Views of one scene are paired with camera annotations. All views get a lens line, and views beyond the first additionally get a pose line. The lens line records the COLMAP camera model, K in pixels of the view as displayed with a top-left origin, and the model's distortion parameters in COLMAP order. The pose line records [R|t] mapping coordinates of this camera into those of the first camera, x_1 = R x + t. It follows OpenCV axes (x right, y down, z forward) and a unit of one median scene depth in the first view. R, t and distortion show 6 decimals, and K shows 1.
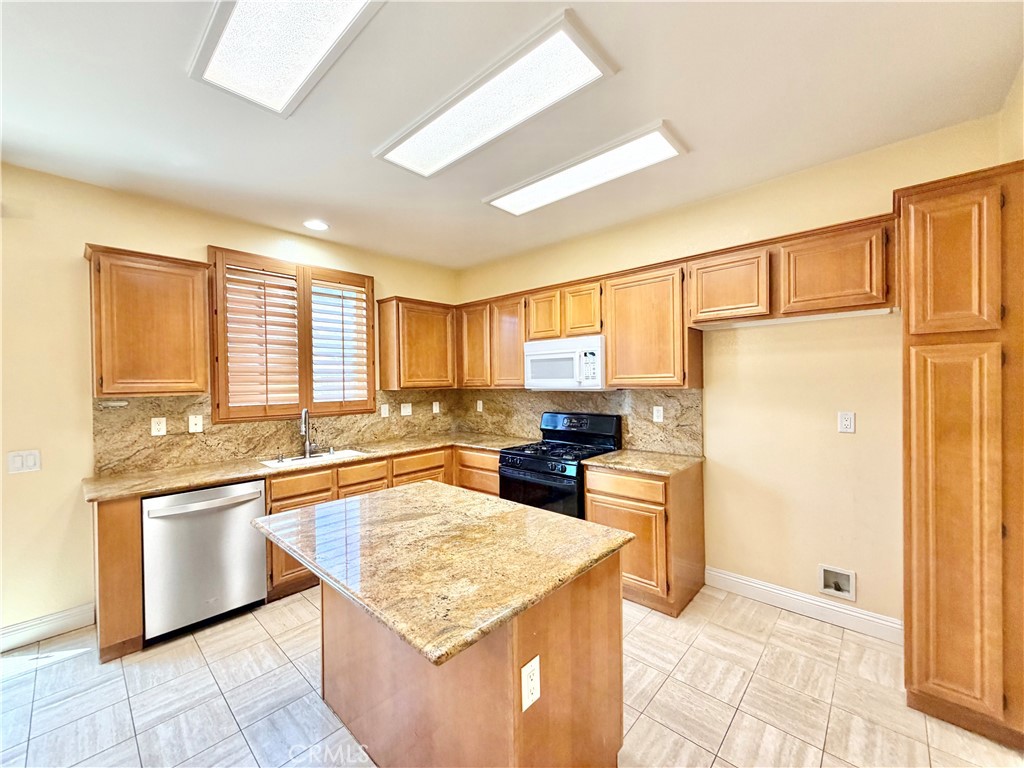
lens RADIAL K [[408.9, 0, 509.4], [0, 408.9, 385.8], [0, 0, 1]] dist [-0.005313, 0.001024]
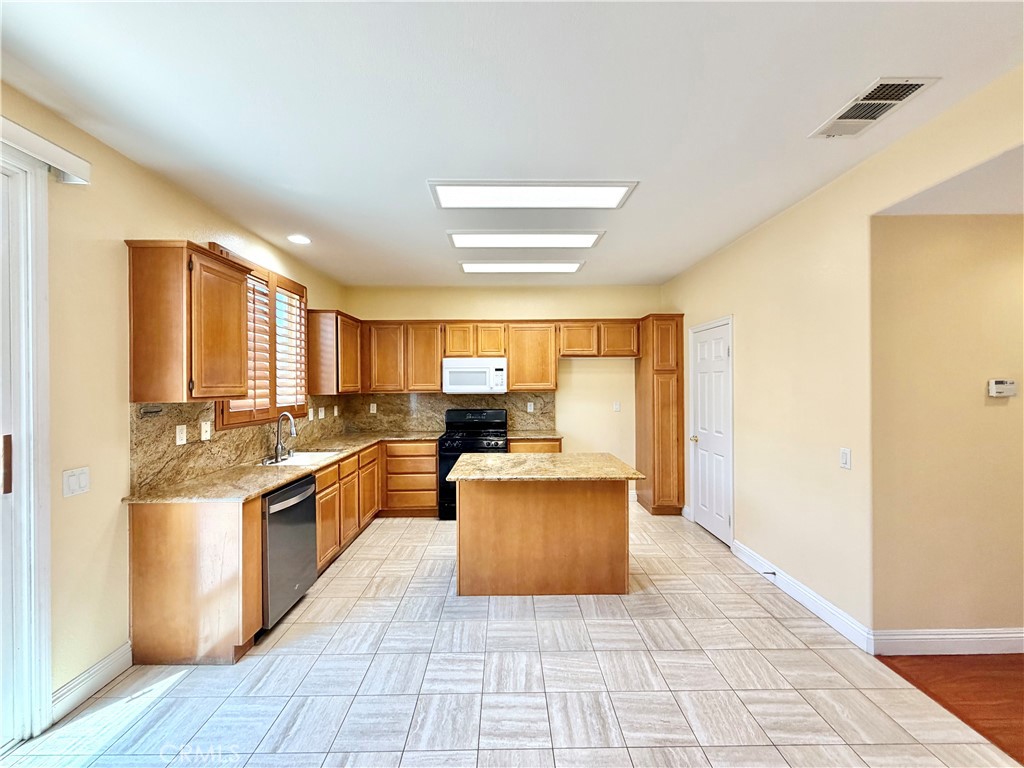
lens RADIAL K [[408.9, 0, 509.1], [0, 408.9, 385.8], [0, 0, 1]] dist [-0.005313, 0.001024]
pose [[0.728006, 0.005846, 0.685546, -0.838982], [0.004823, 0.999895, -0.013648, 0.004856], [-0.685554, 0.013242, 0.727902, -0.151786]]
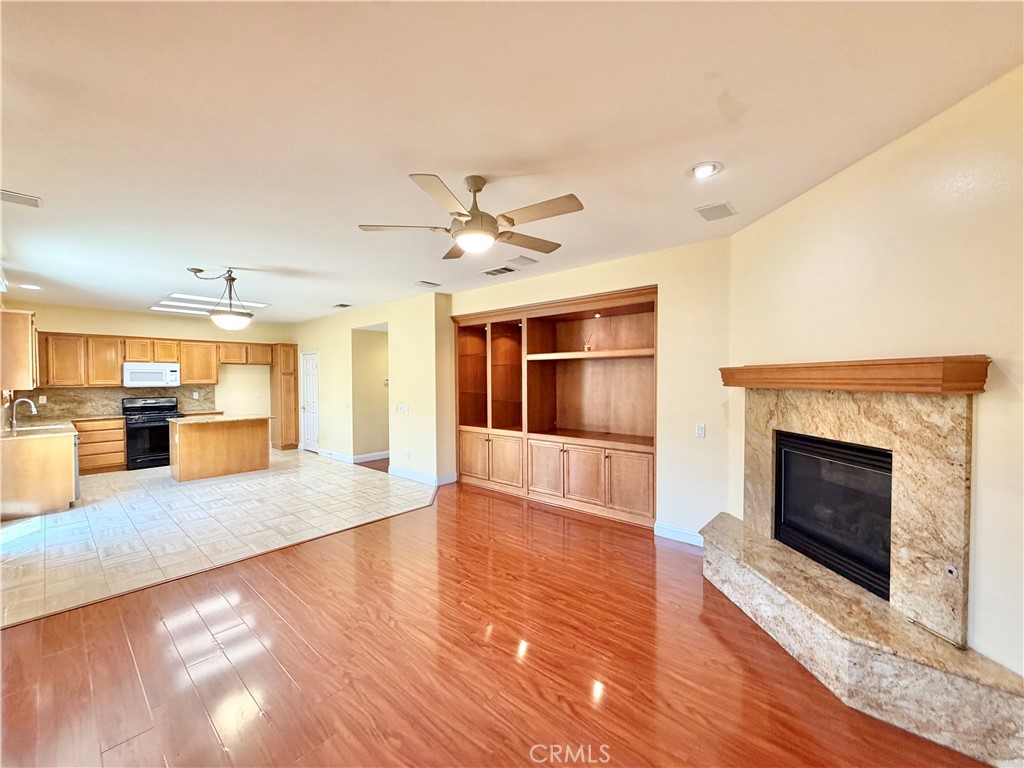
lens RADIAL K [[408.9, 0, 512.2], [0, 408.9, 385.5], [0, 0, 1]] dist [-0.005313, 0.001024]
pose [[-0.025888, -0.006439, 0.999644, -2.258044], [0.014577, 0.999870, 0.006818, 0.020002], [-0.999559, 0.014749, -0.025790, -0.929780]]
